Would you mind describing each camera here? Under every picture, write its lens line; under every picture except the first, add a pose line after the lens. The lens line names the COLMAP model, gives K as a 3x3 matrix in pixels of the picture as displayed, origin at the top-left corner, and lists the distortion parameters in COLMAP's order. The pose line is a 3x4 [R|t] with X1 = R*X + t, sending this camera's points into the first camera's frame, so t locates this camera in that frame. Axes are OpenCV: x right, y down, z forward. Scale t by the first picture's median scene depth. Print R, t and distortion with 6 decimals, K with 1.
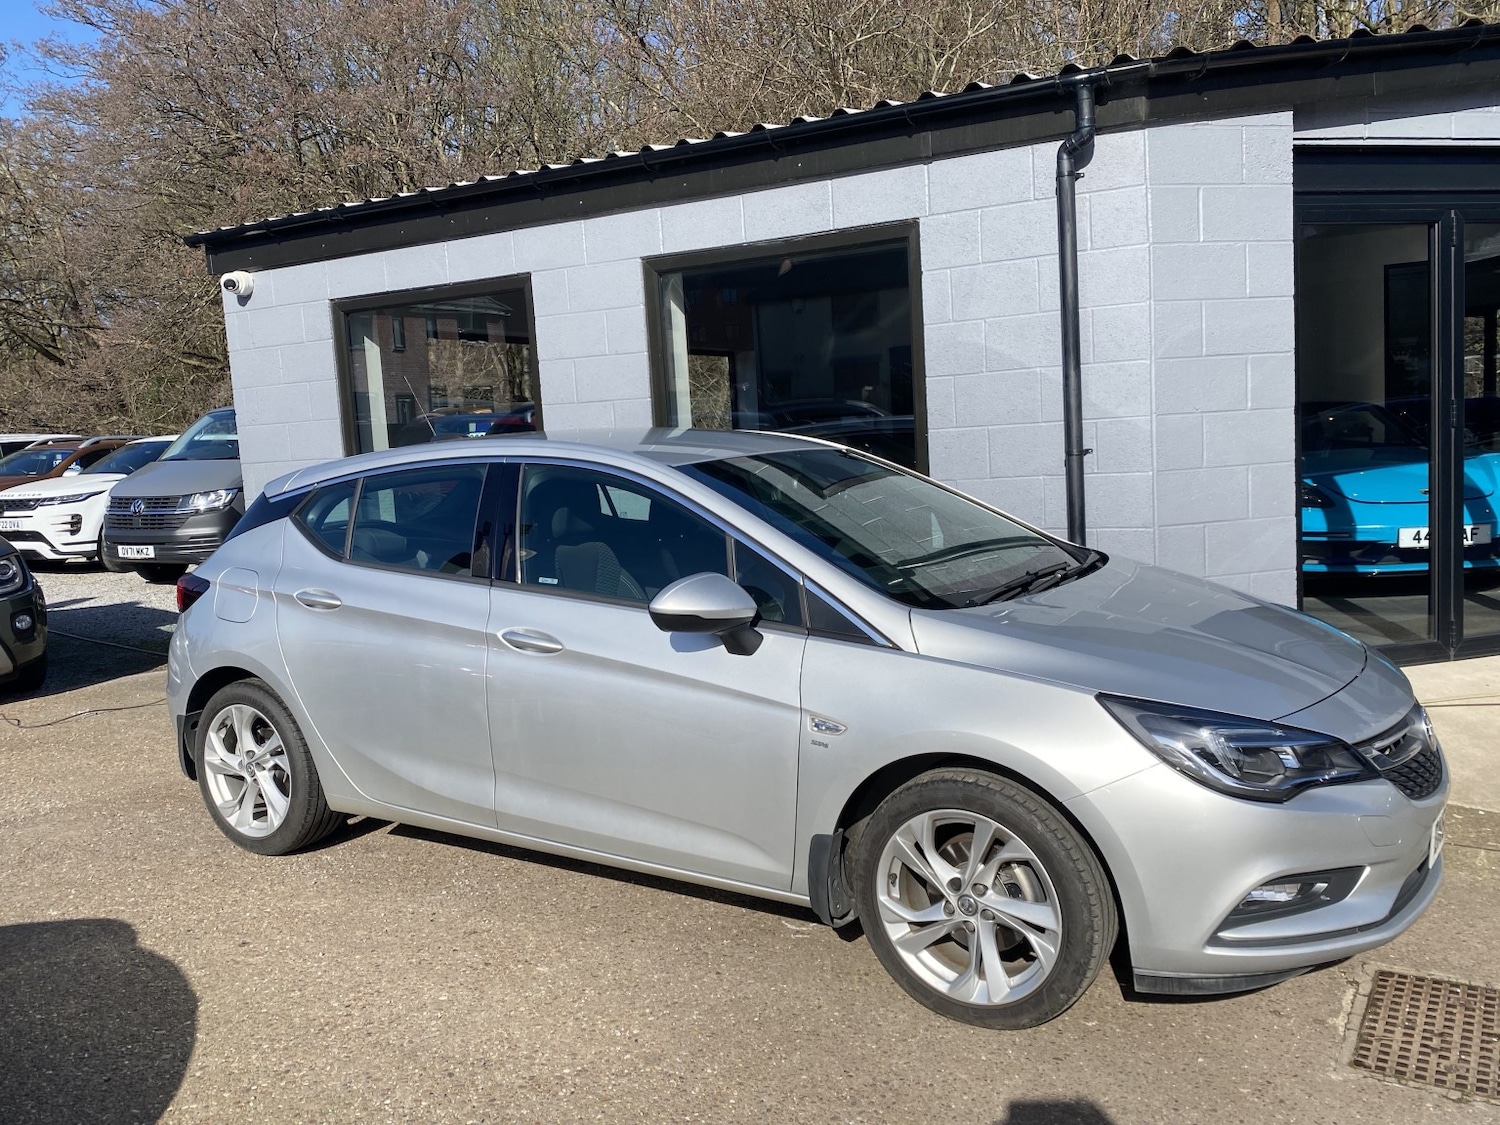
lens RADIAL K [[1219.6, 0, 747.9], [0, 1219.6, 566.5], [0, 0, 1]] dist [-0.000061, 0.005248]
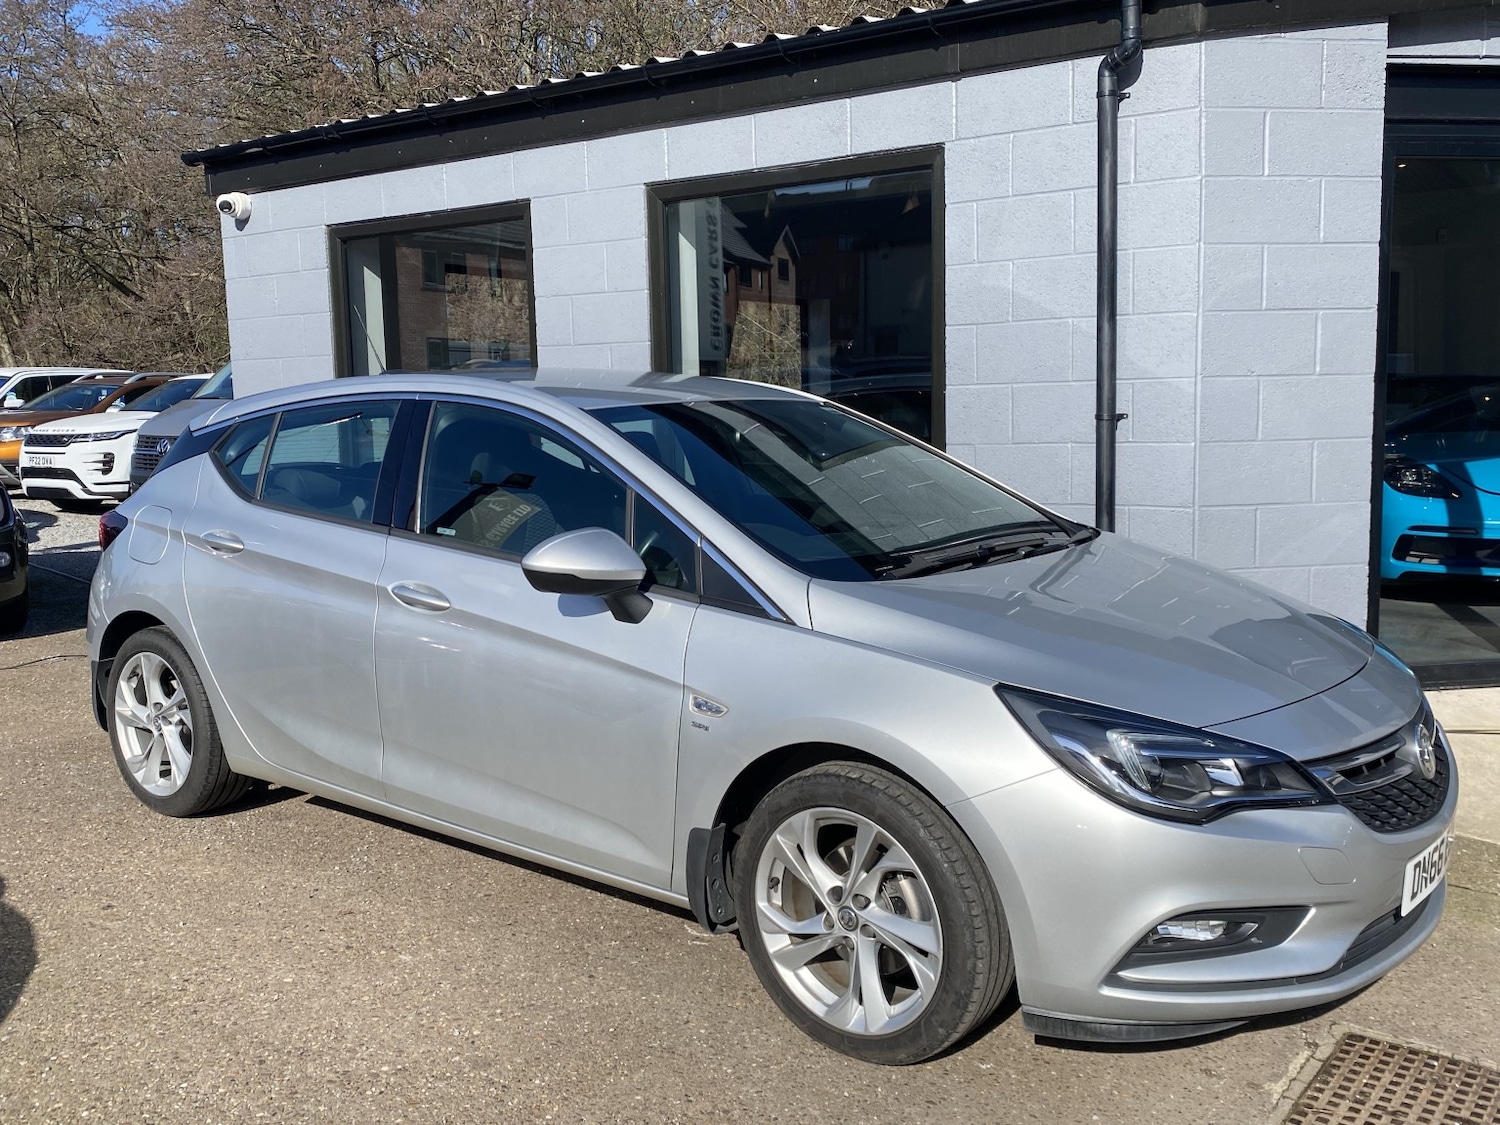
lens RADIAL K [[1353.1, 0, 737.9], [0, 1353.1, 558.8], [0, 0, 1]] dist [0.004427, -0.003882]
pose [[0.994106, 0.047652, -0.097373, 0.107763], [-0.046570, 0.998826, 0.013359, 0.006272], [0.097895, -0.008745, 0.995158, 0.017772]]
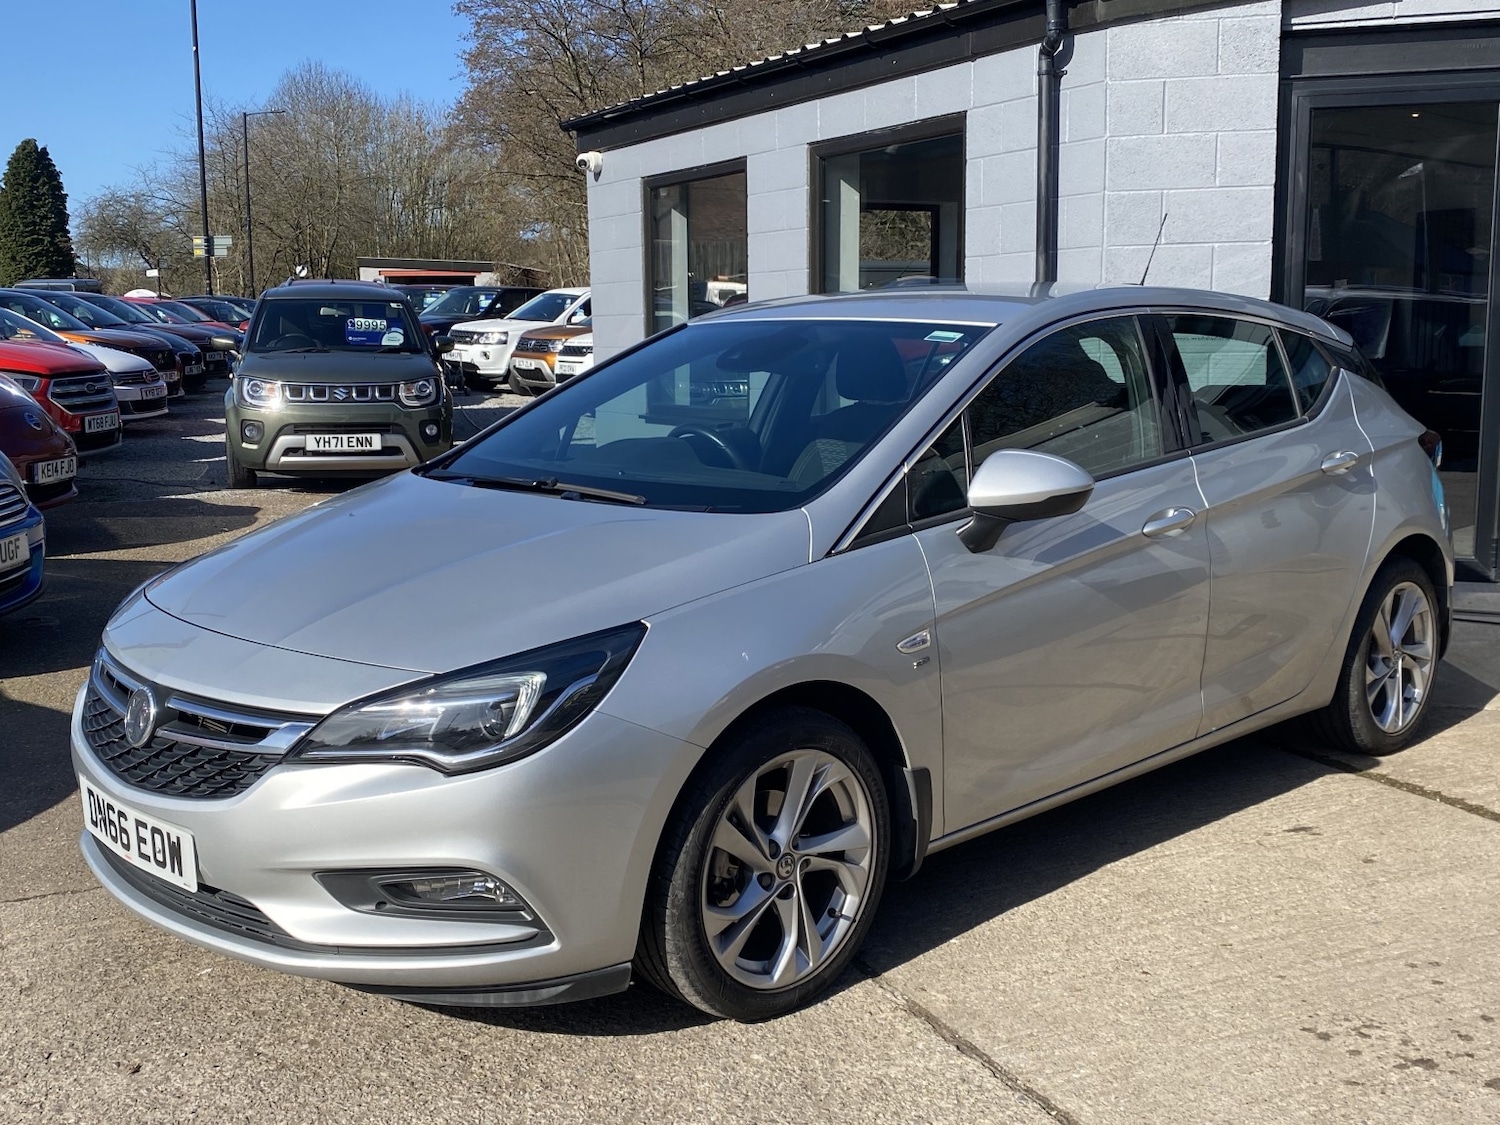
lens RADIAL K [[1535.3, 0, 756.4], [0, 1535.3, 582.6], [0, 0, 1]] dist [0.007951, 0.000000]
pose [[0.851928, 0.133098, -0.506462, 0.780533], [-0.096982, 0.990531, 0.097177, 0.020896], [0.514600, -0.033671, 0.856769, -0.318187]]
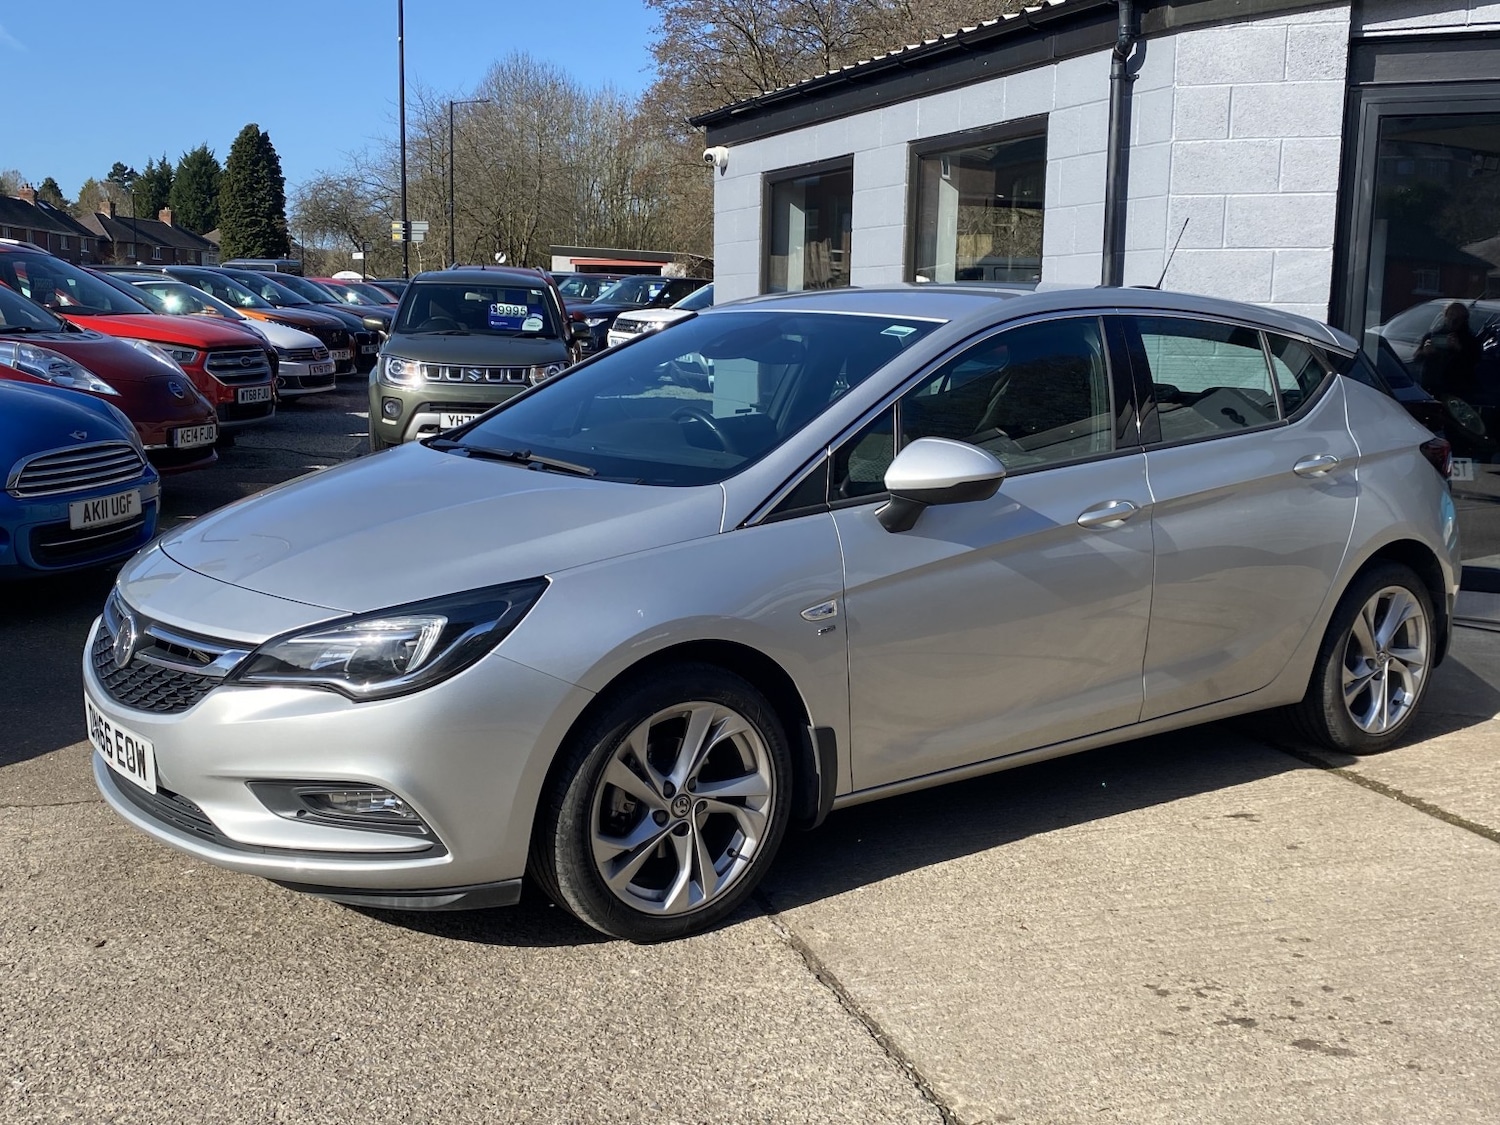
lens RADIAL K [[1535.3, 0, 778.4], [0, 1535.3, 598.8], [0, 0, 1]] dist [0.007951, 0.000000]
pose [[0.787621, 0.177286, -0.590104, 0.907034], [-0.129609, 0.983954, 0.122619, 0.013437], [0.602374, -0.020095, 0.797961, -0.303091]]
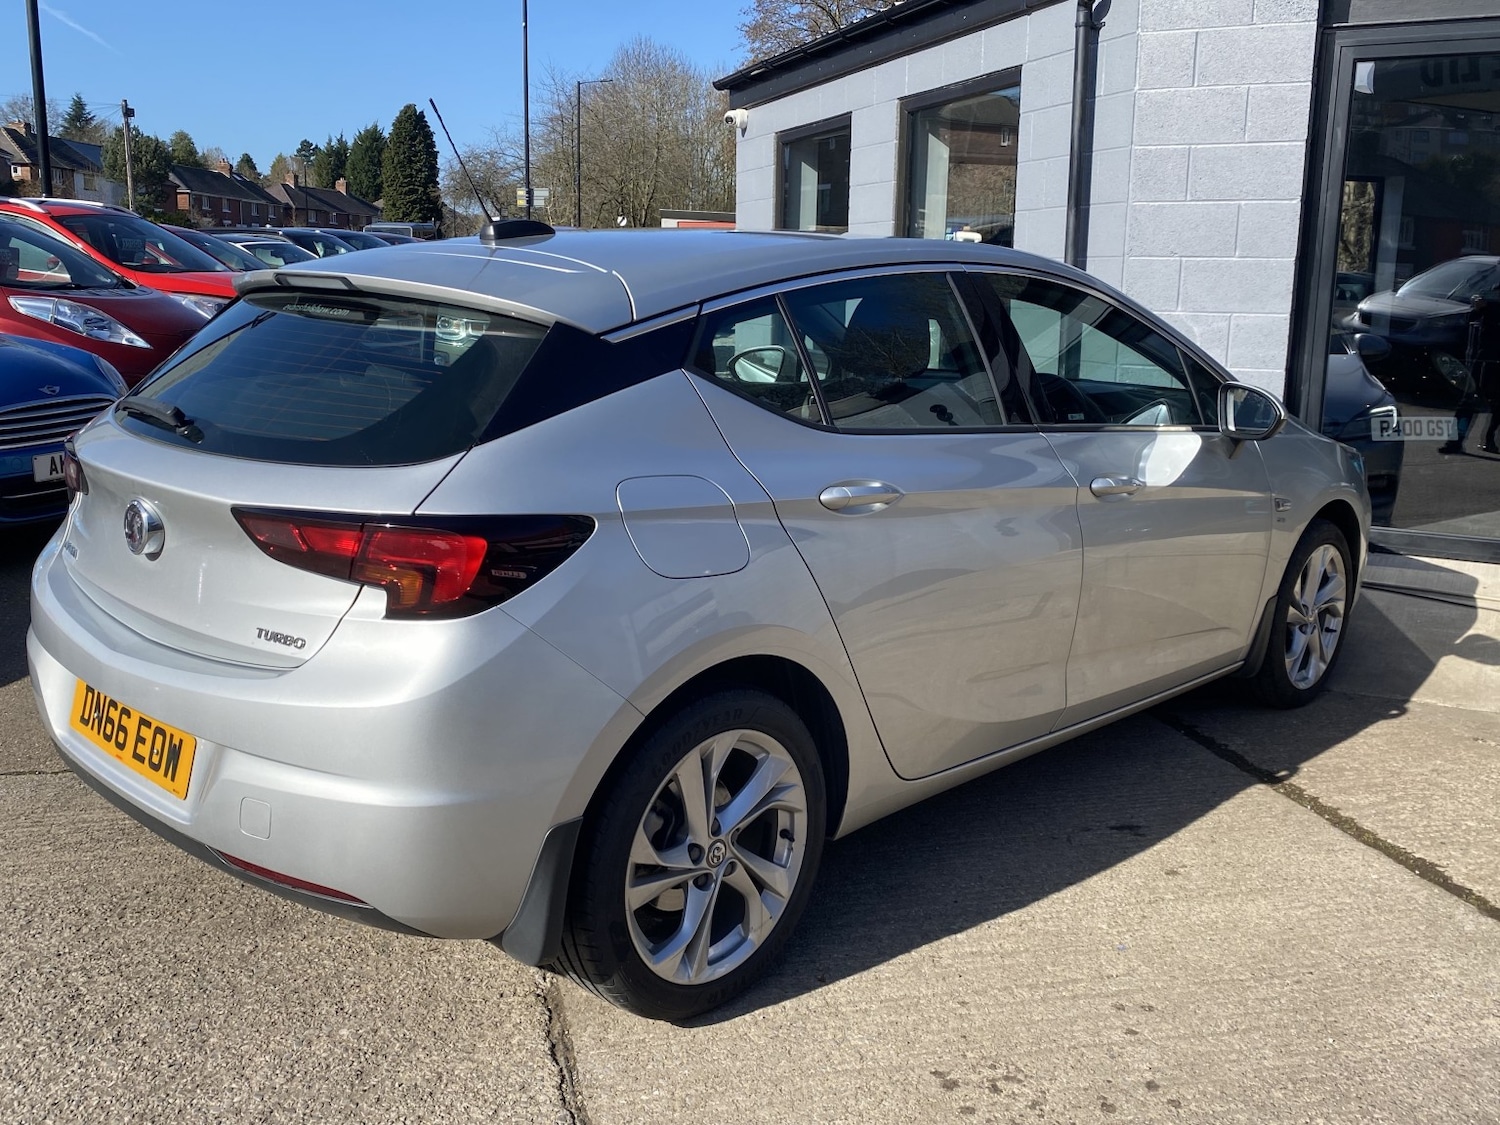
lens RADIAL K [[1353.1, 0, 767.8], [0, 1353.1, 563.8], [0, 0, 1]] dist [0.004427, -0.003882]
pose [[0.737974, 0.206285, -0.642527, 0.903697], [-0.132004, 0.977866, 0.162334, -0.012344], [0.661793, -0.034982, 0.748870, -0.096158]]
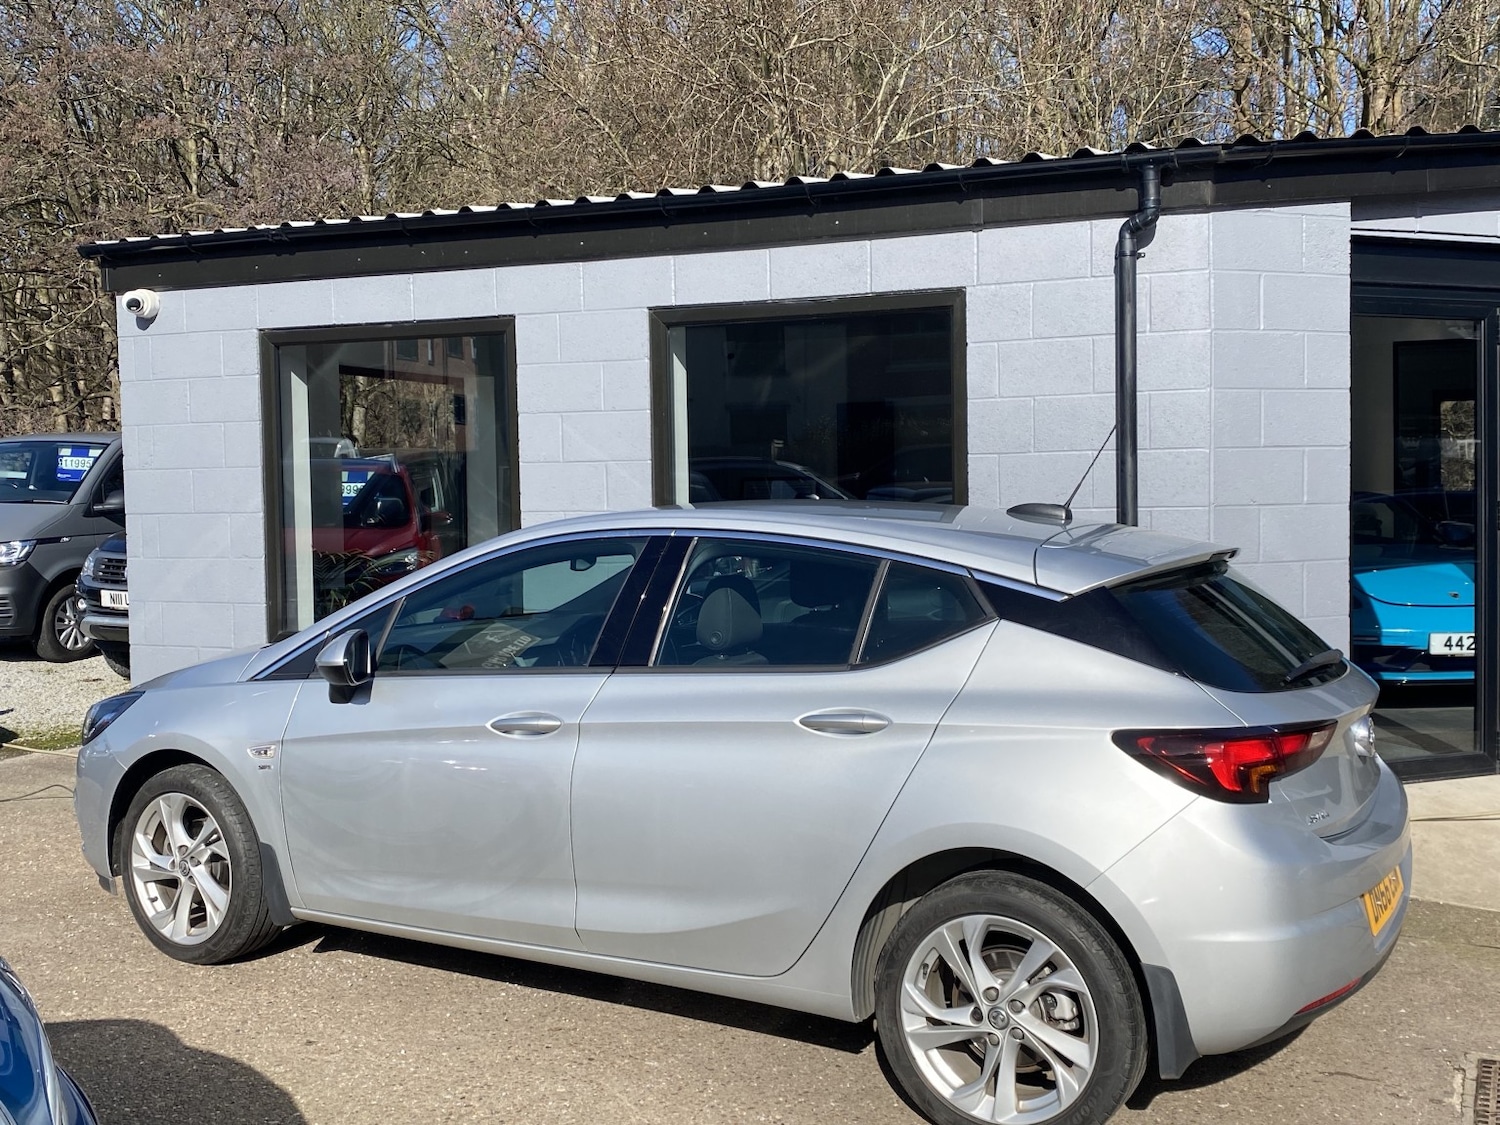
lens RADIAL K [[1535.3, 0, 765.2], [0, 1535.3, 568.2], [0, 0, 1]] dist [0.007951, 0.000000]
pose [[0.993019, 0.035990, 0.112328, -0.145798], [-0.029120, 0.997638, -0.062220, 0.009090], [-0.114302, 0.058514, 0.991721, -0.148424]]
